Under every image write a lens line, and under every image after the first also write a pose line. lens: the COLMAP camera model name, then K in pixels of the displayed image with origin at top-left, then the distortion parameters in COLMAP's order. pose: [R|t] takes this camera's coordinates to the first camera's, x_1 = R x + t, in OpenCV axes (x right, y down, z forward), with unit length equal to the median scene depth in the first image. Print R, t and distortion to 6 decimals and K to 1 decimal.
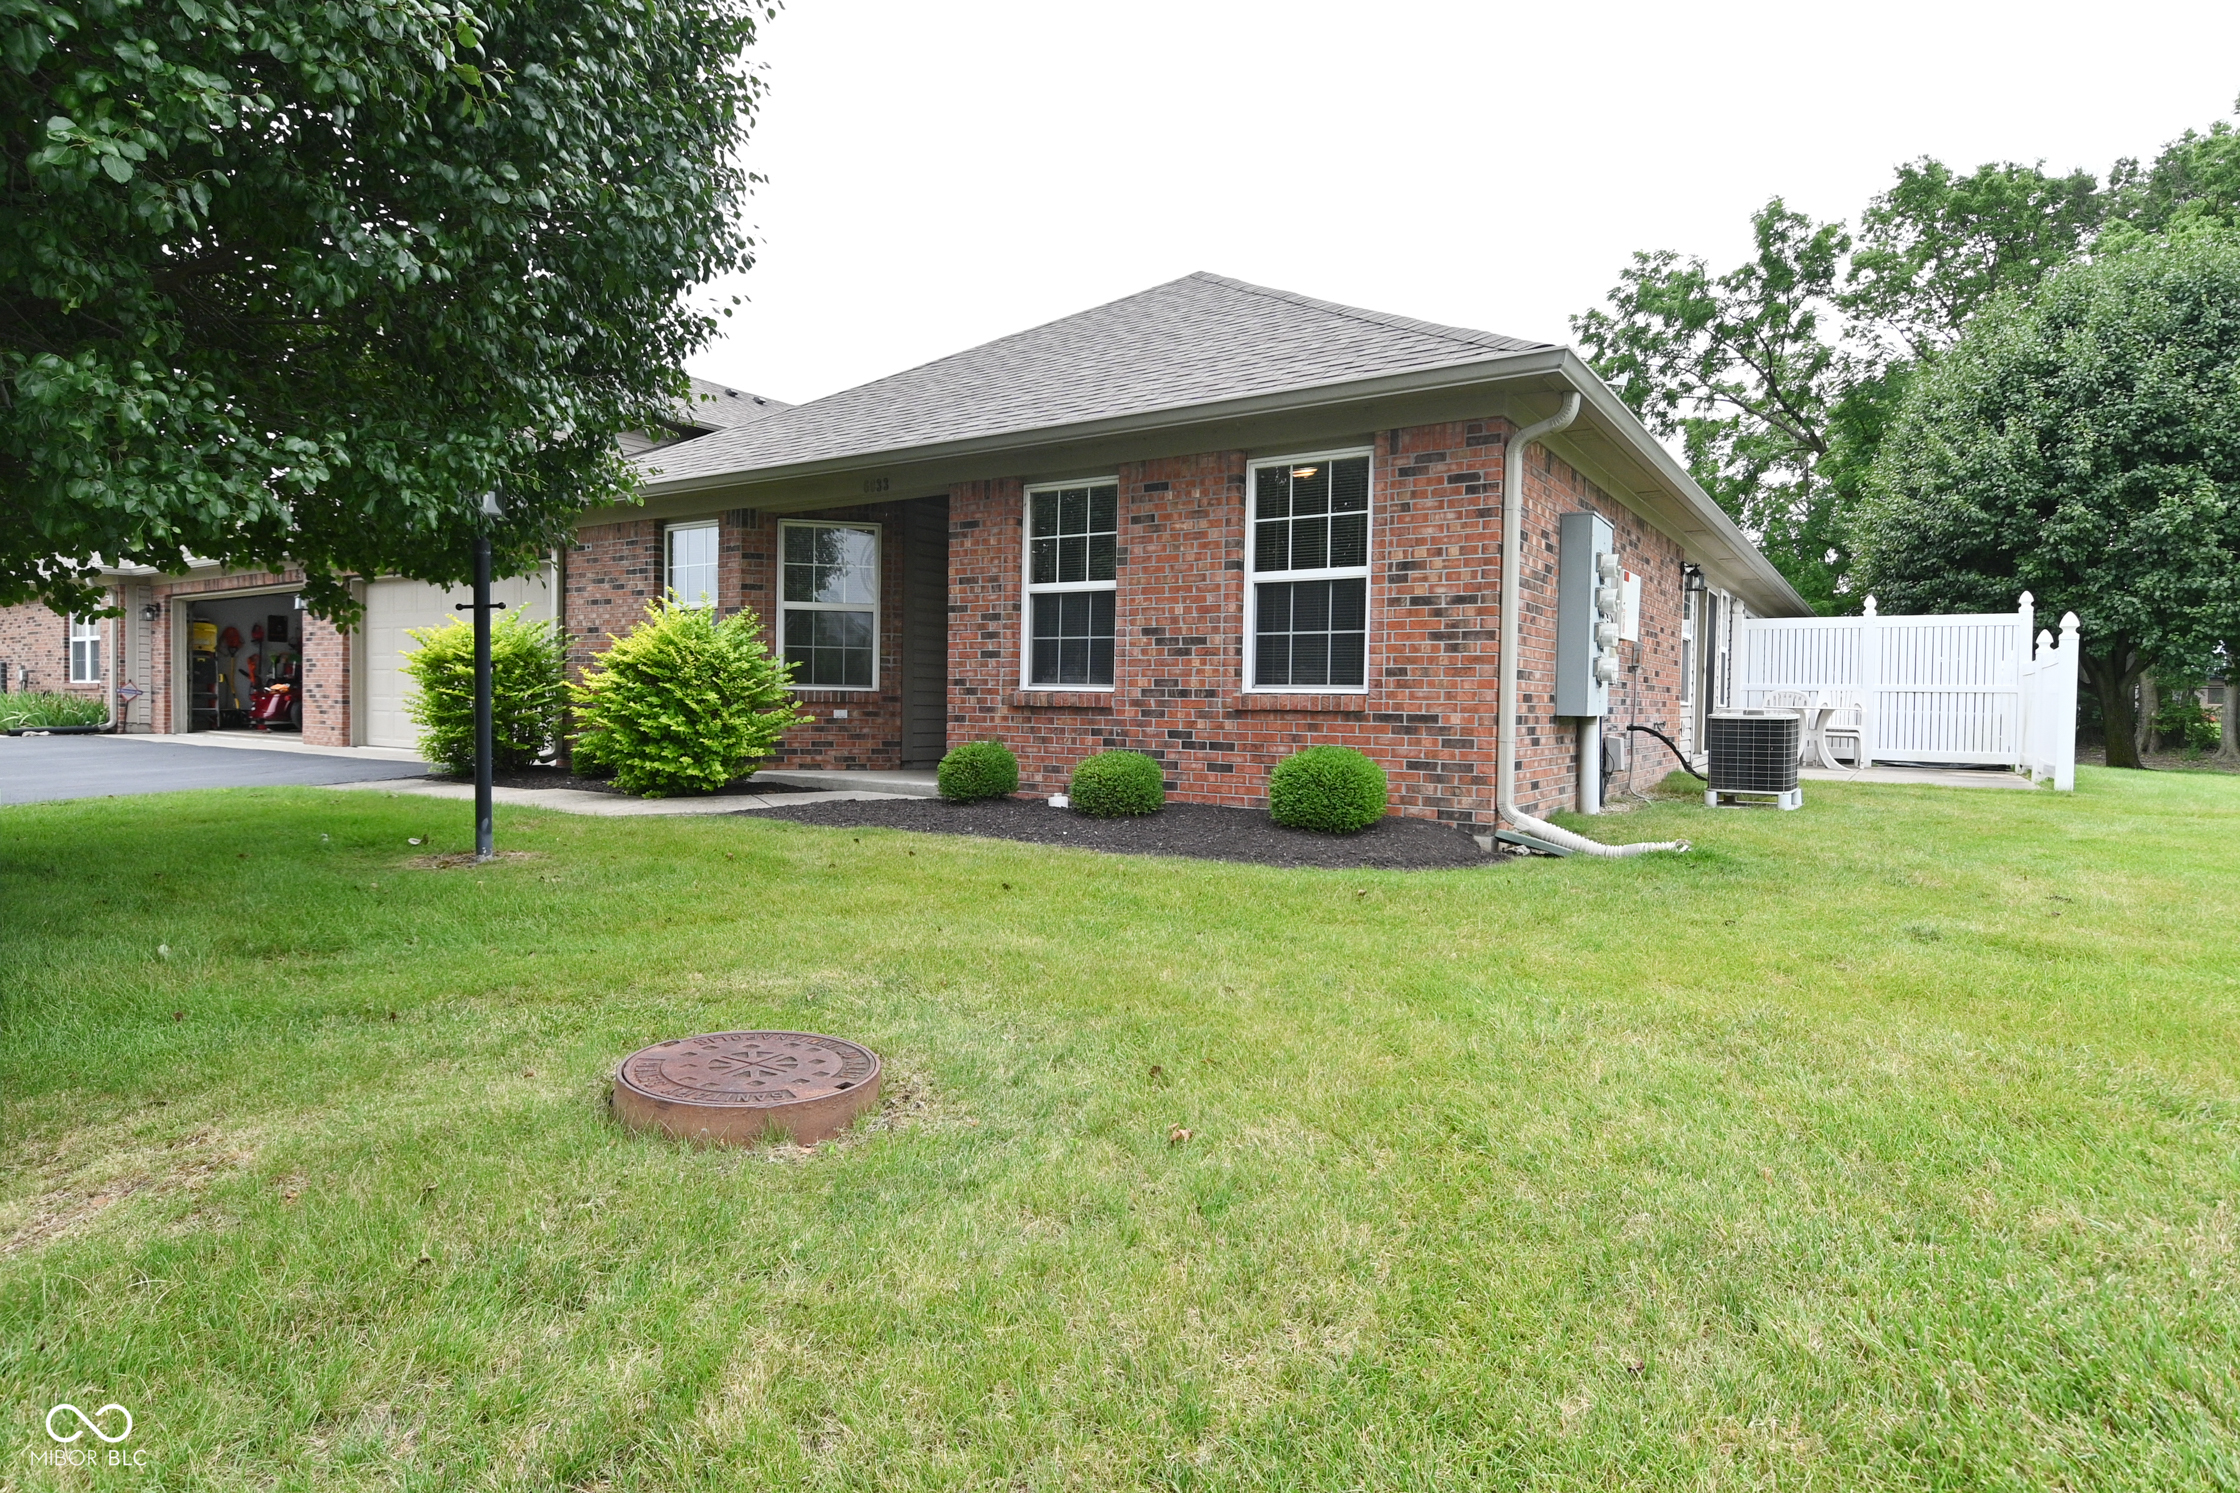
lens RADIAL K [[1172.0, 0, 1126.6], [0, 1172.0, 734.1], [0, 0, 1]] dist [0.022444, -0.029822]
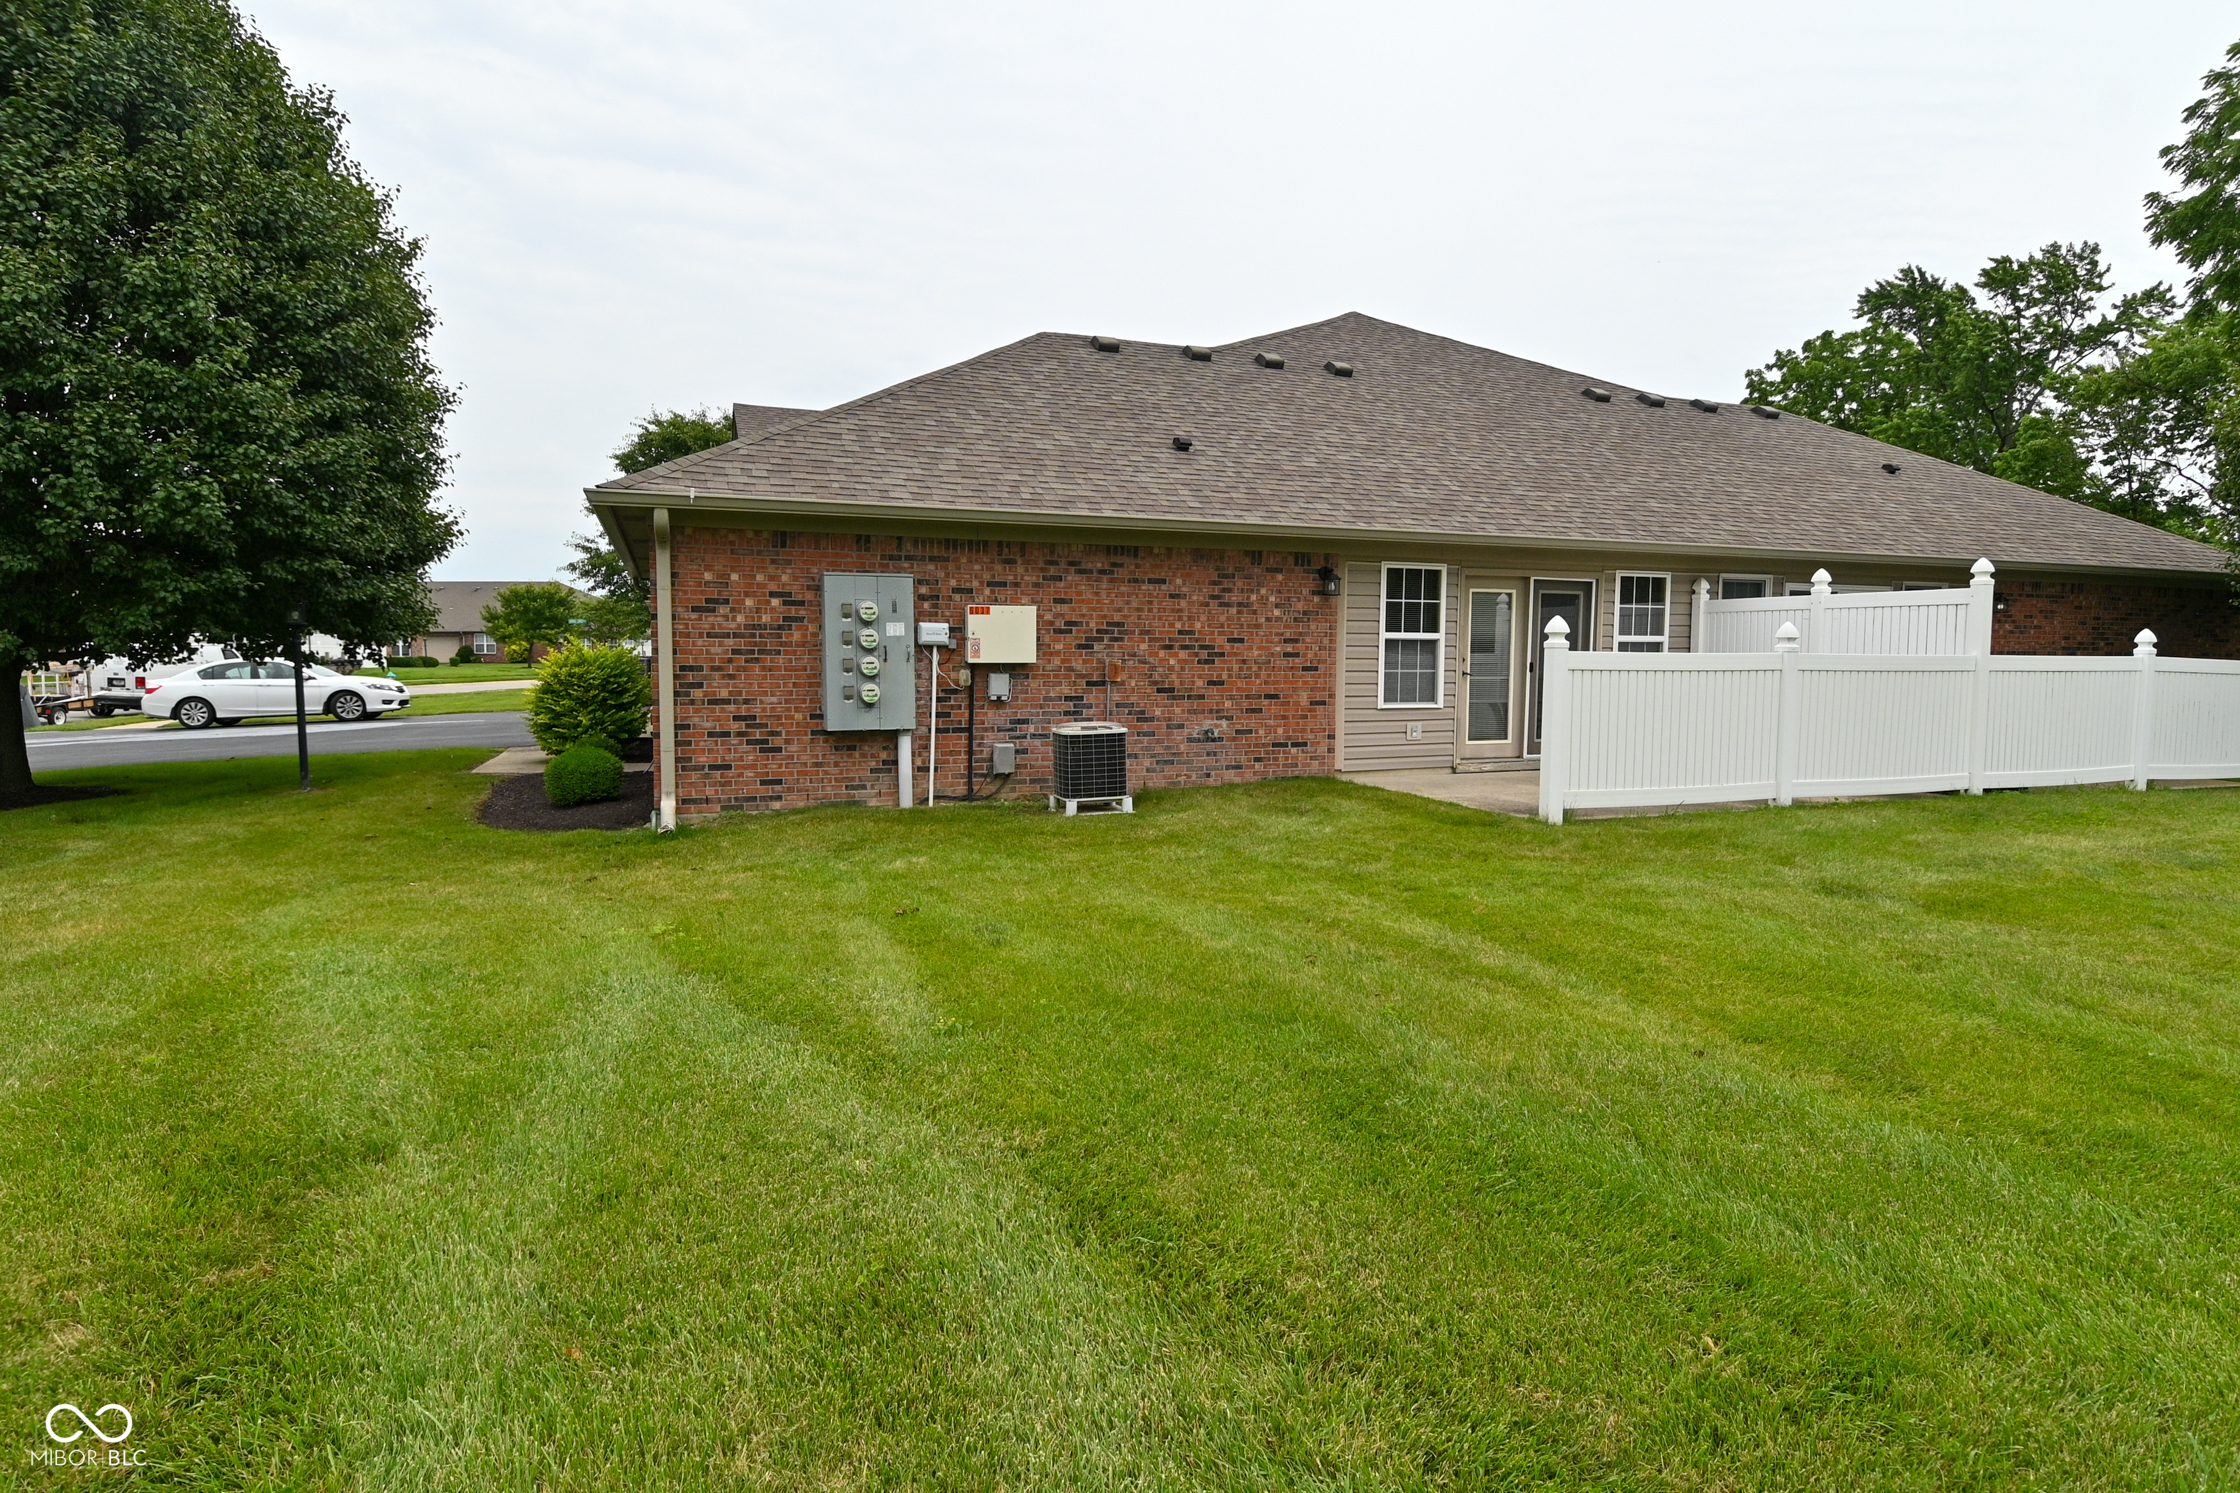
lens RADIAL K [[1180.0, 0, 1119.0], [0, 1180.0, 734.0], [0, 0, 1]] dist [0.021518, -0.033734]
pose [[0.816561, 0.026467, -0.576652, 0.982410], [-0.007247, 0.999340, 0.035606, -0.042310], [0.577214, -0.024896, 0.816213, 0.086644]]
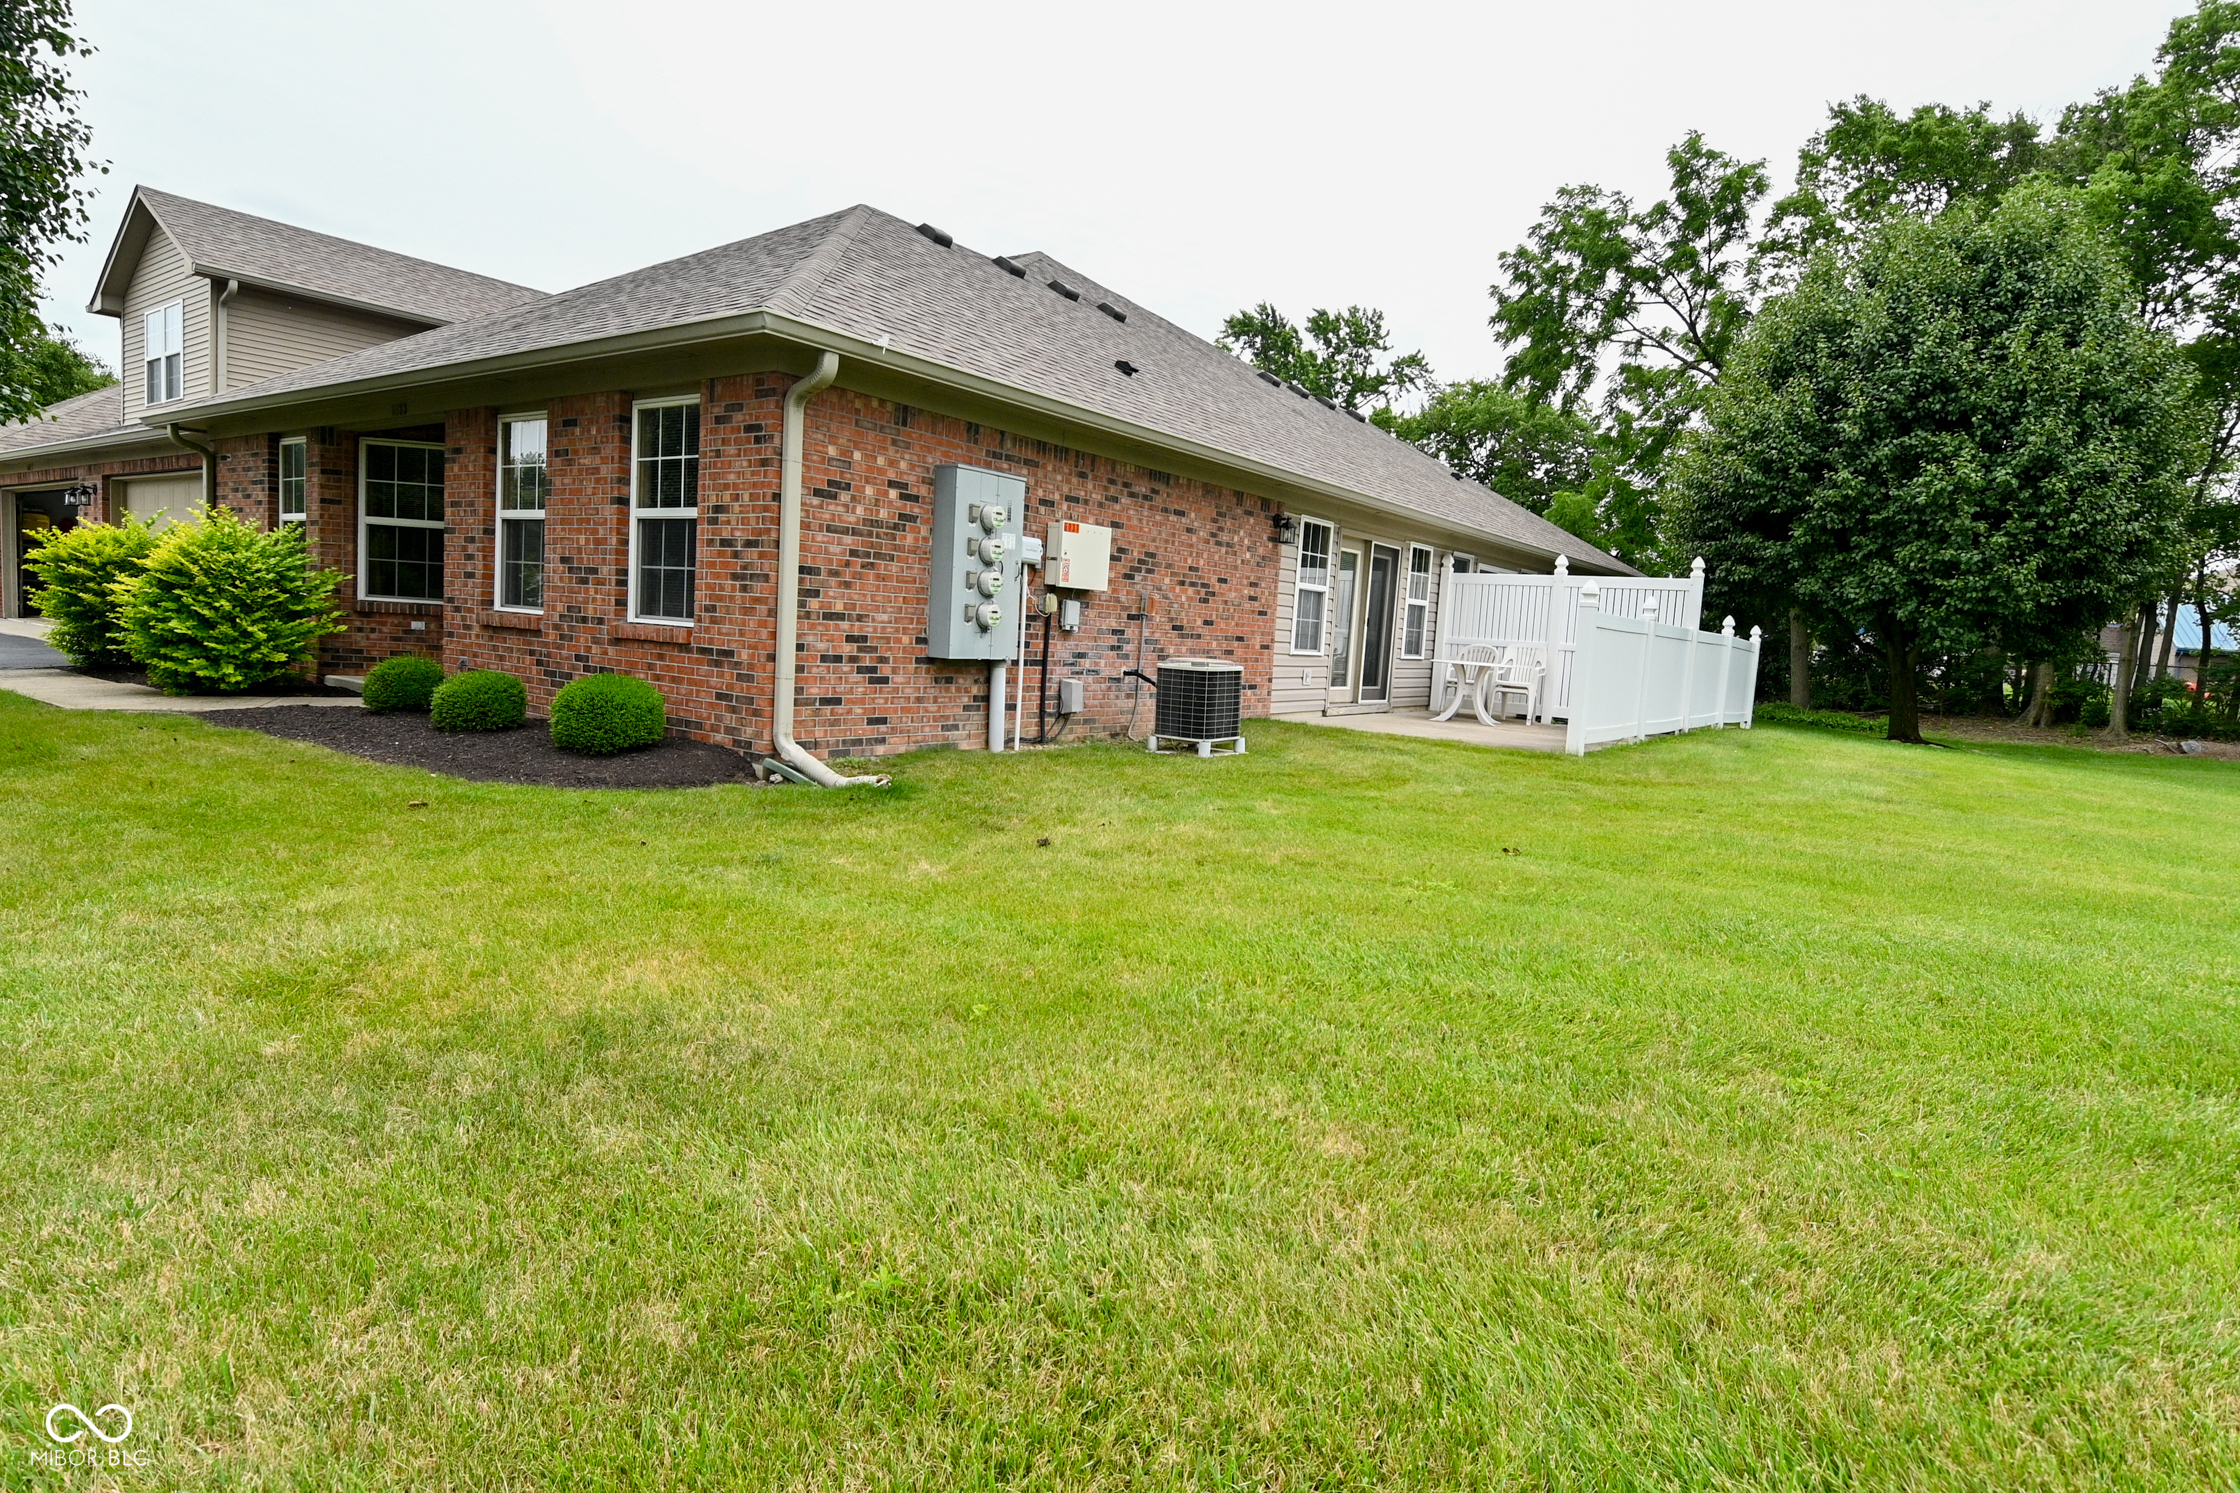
lens RADIAL K [[1180.0, 0, 1119.0], [0, 1180.0, 734.0], [0, 0, 1]] dist [0.021518, -0.033734]
pose [[0.998311, 0.047943, -0.032825, 0.405358], [-0.045829, 0.997000, 0.062368, -0.014592], [0.035716, -0.060758, 0.997513, -0.045278]]
